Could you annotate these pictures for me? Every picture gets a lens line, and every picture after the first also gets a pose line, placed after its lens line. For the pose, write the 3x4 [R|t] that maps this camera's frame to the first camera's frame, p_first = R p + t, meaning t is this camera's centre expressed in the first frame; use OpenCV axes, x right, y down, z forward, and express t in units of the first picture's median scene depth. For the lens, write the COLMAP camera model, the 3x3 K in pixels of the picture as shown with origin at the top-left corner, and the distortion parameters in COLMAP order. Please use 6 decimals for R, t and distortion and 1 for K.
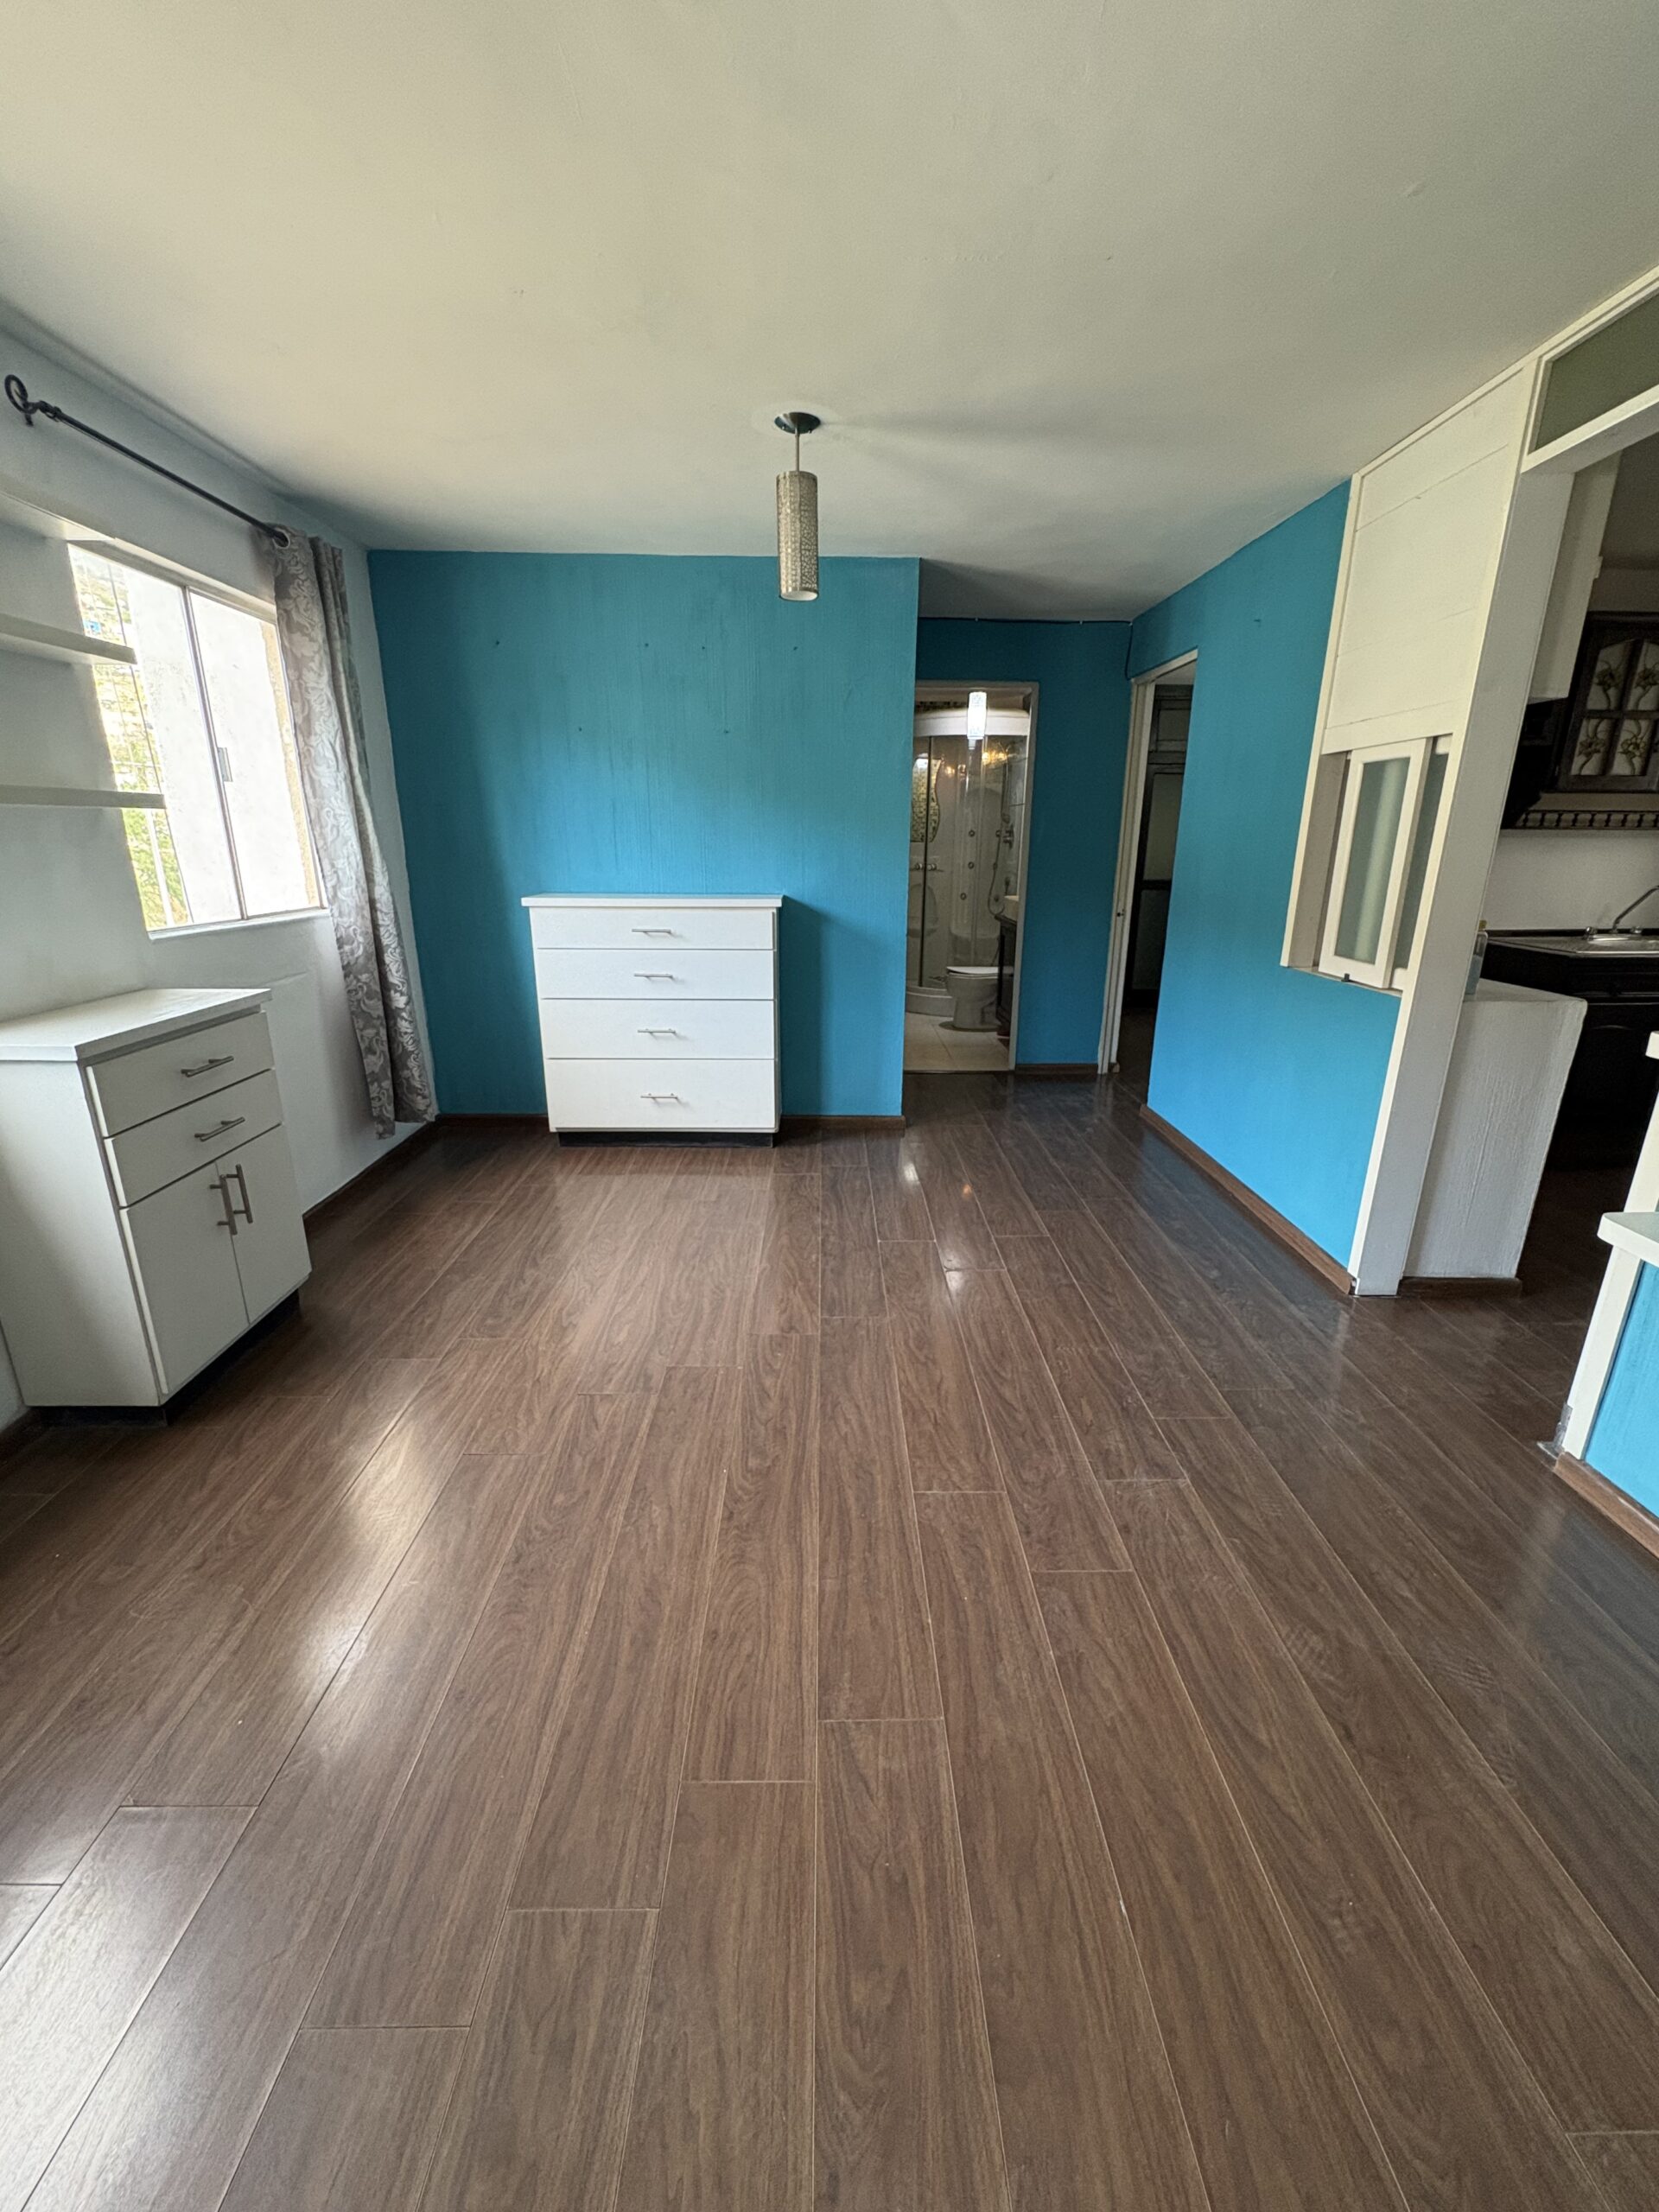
lens RADIAL K [[884.3, 0, 825.9], [0, 884.3, 1105.4], [0, 0, 1]] dist [0.000334, -0.000554]
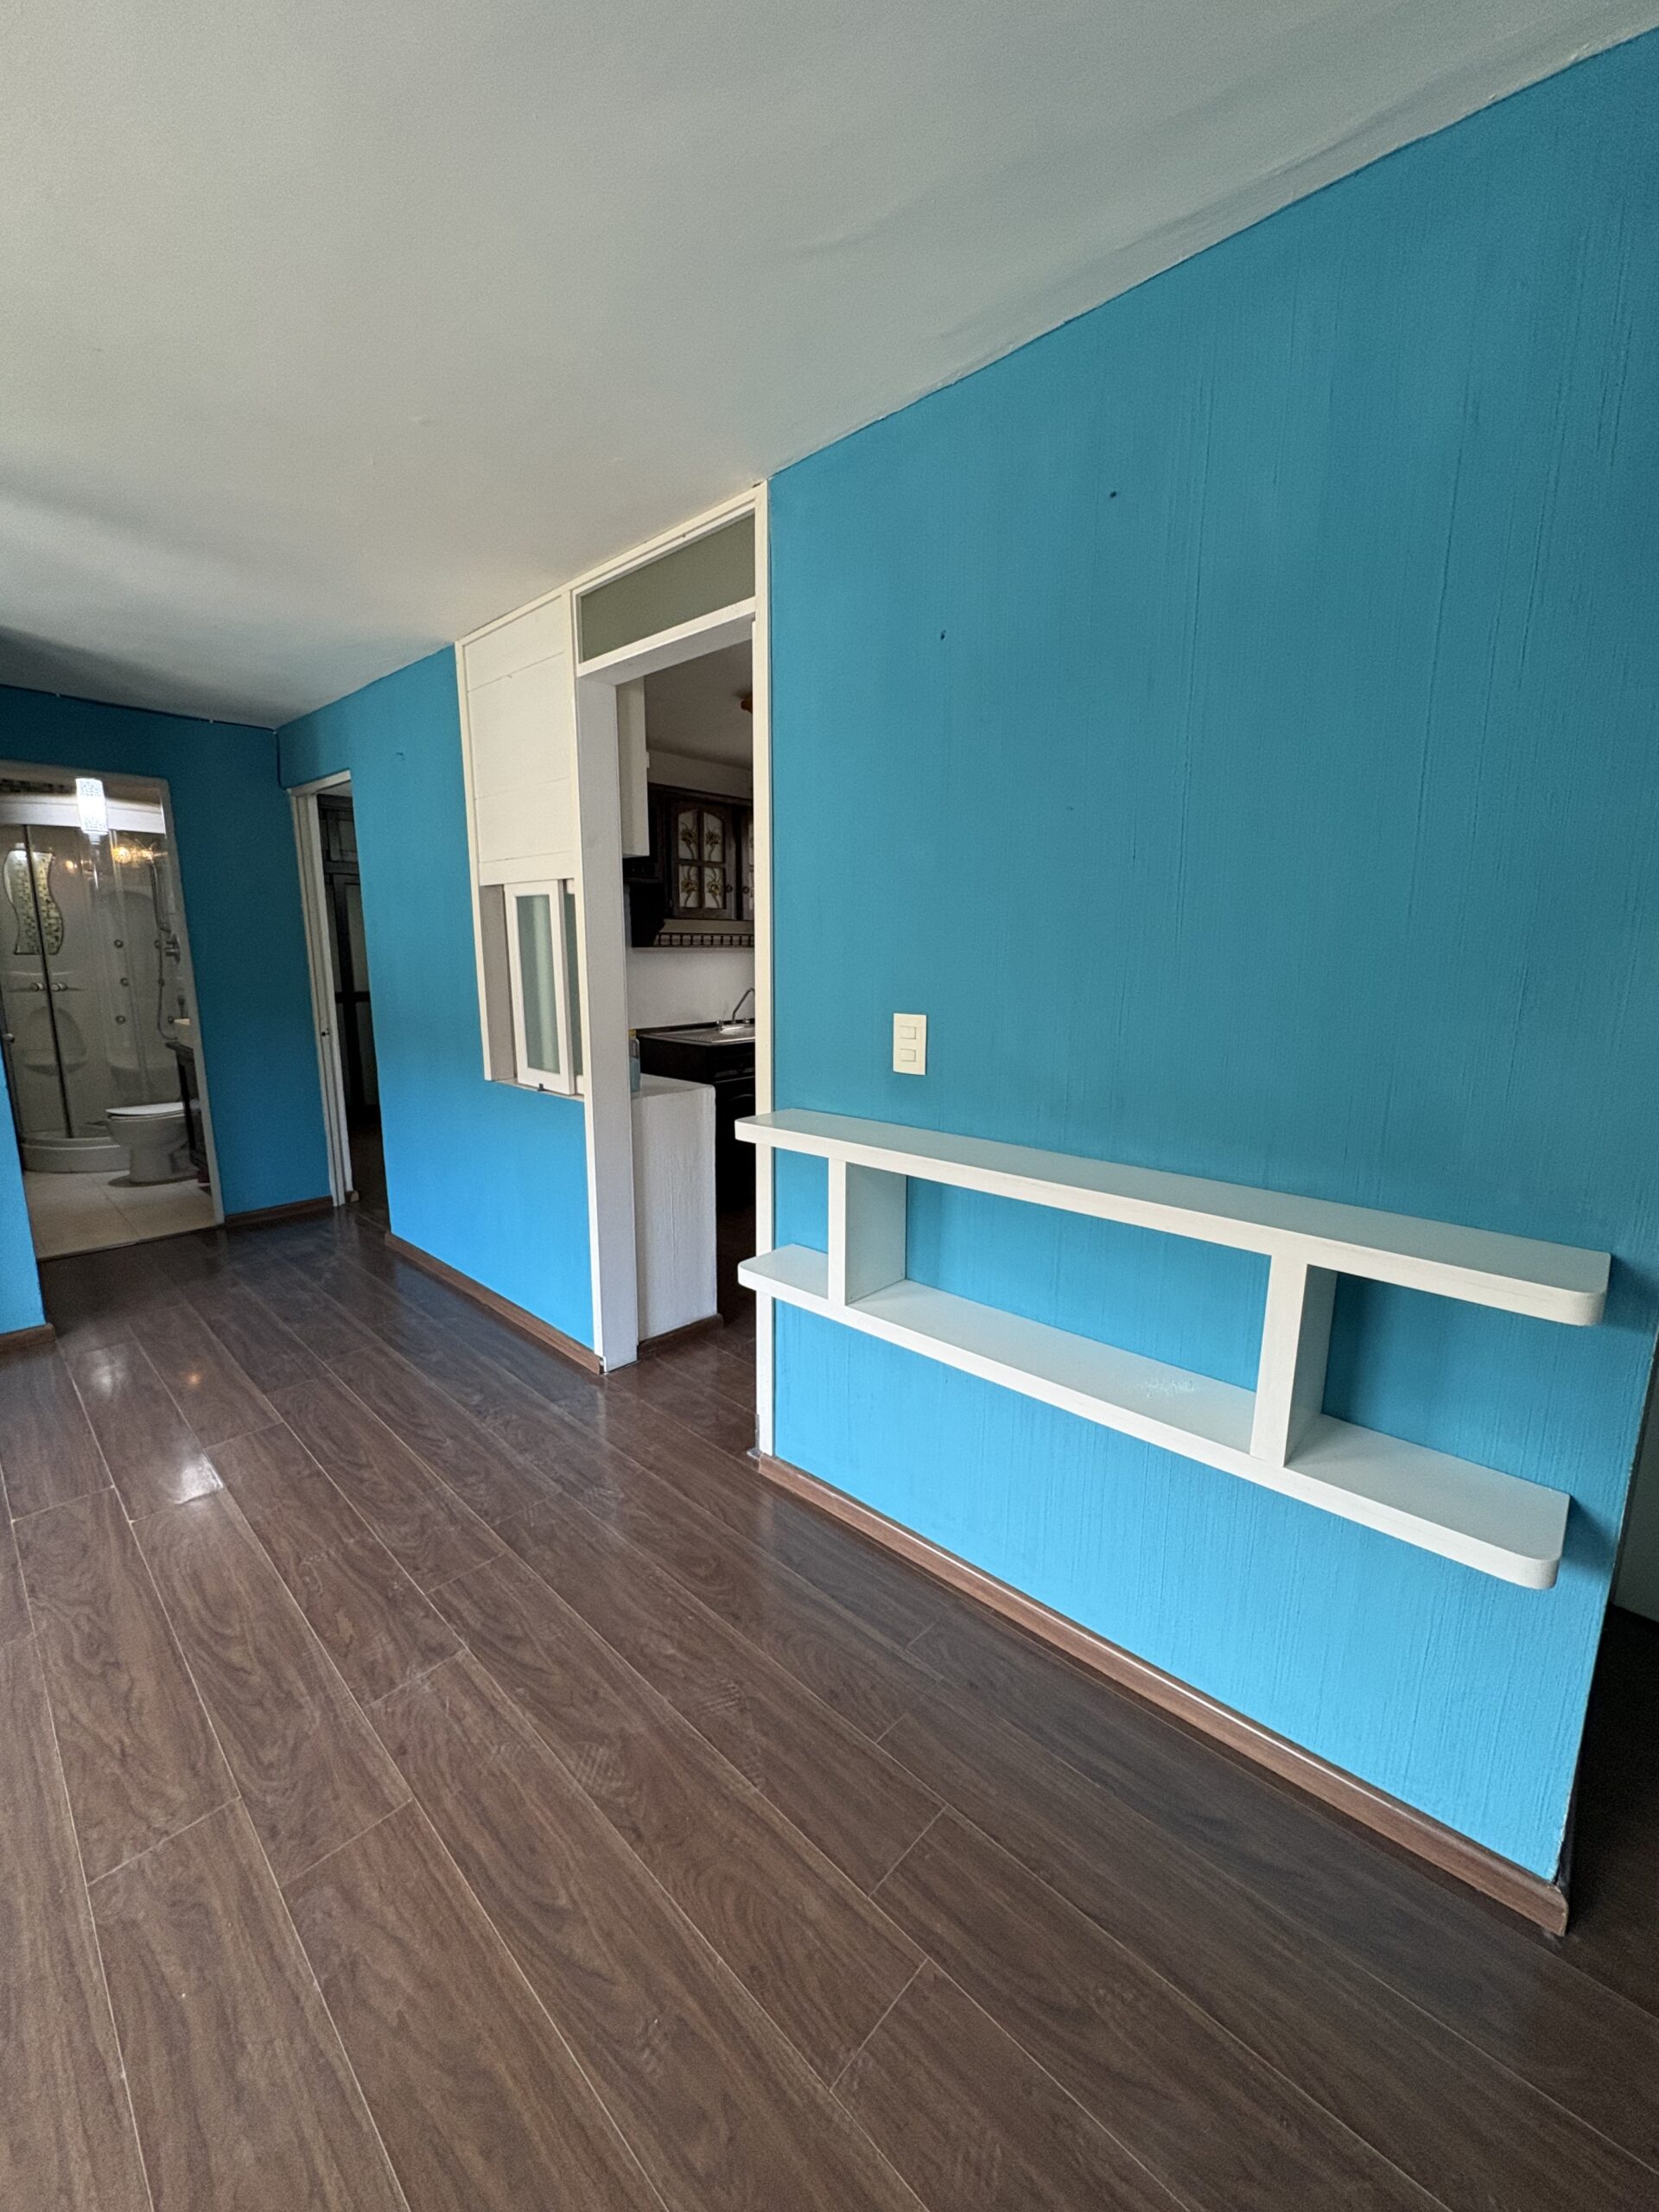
lens RADIAL K [[884.3, 0, 830.7], [0, 884.3, 1104.5], [0, 0, 1]] dist [0.000334, -0.000554]
pose [[0.694081, -0.129972, 0.708067, 0.075737], [0.204903, 0.978552, -0.021234, -0.032827], [-0.690120, 0.159823, 0.705826, -0.012283]]
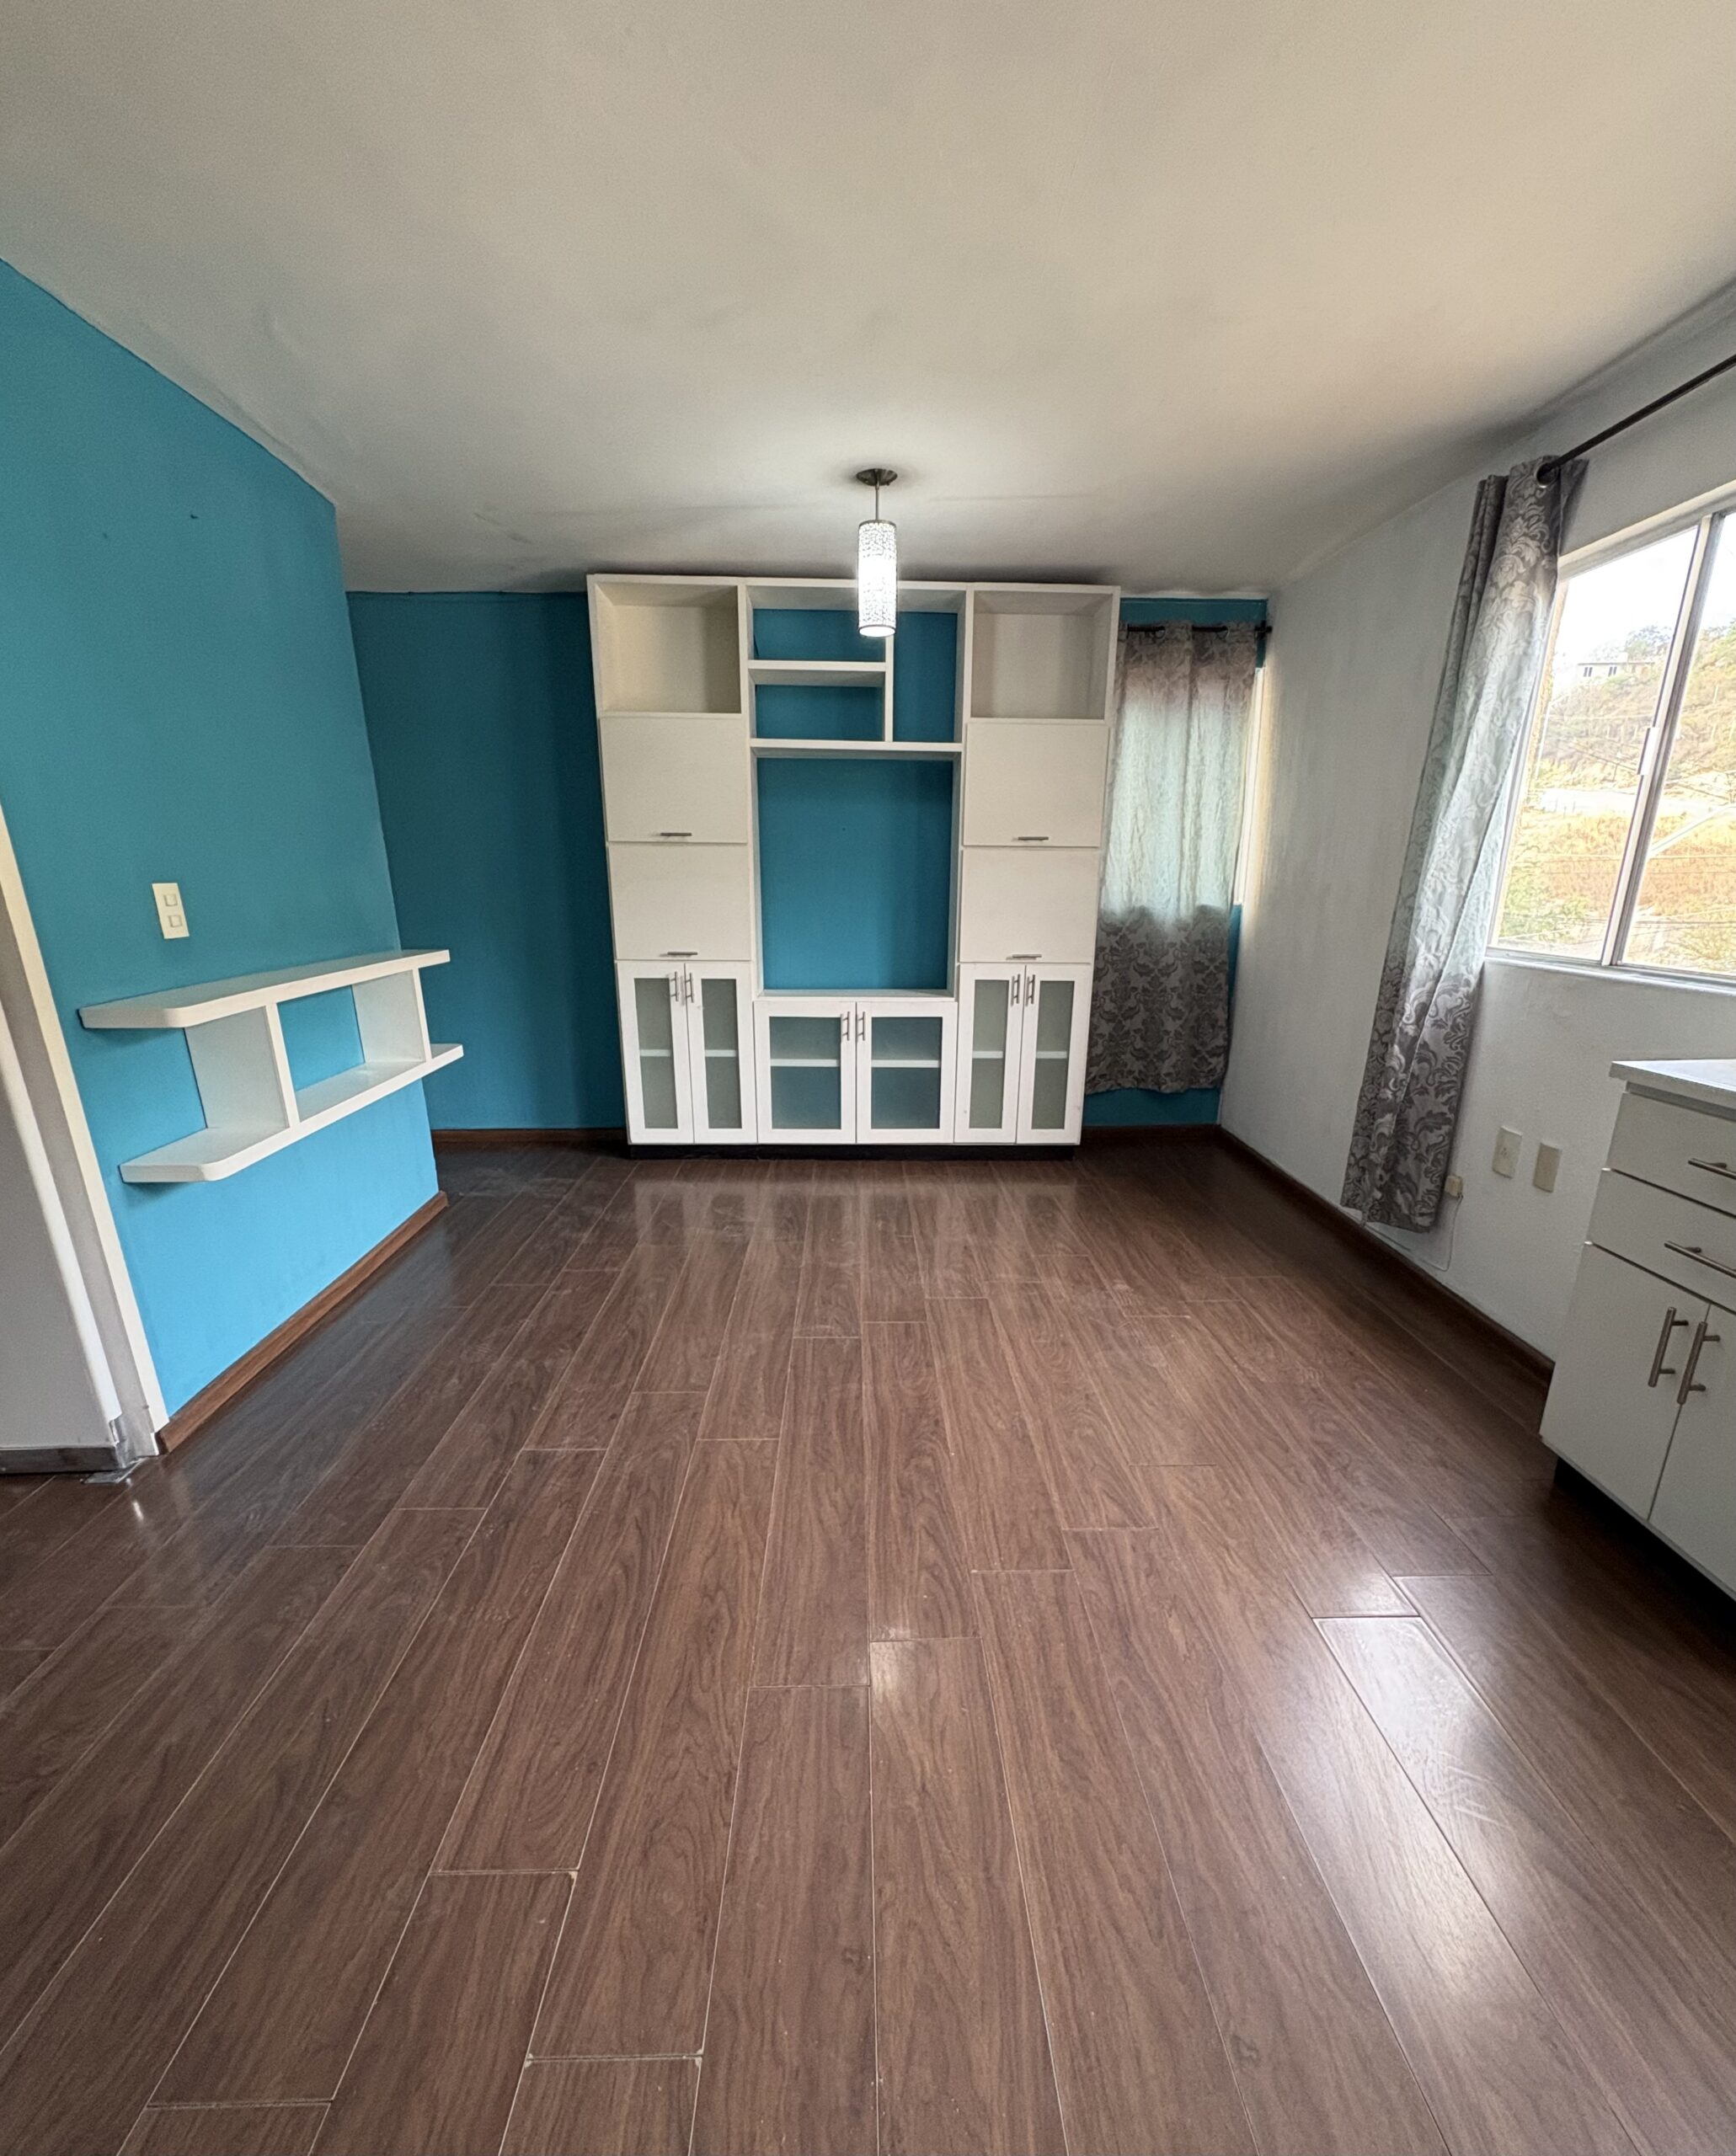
lens RADIAL K [[941.4, 0, 863.7], [0, 941.4, 1174.4], [0, 0, 1]] dist [0.000359, 0.000136]
pose [[-0.999952, -0.001727, -0.009669, 0.003048], [-0.006925, 0.822124, 0.569267, -0.426857], [0.006966, 0.569306, -0.822096, 1.471615]]
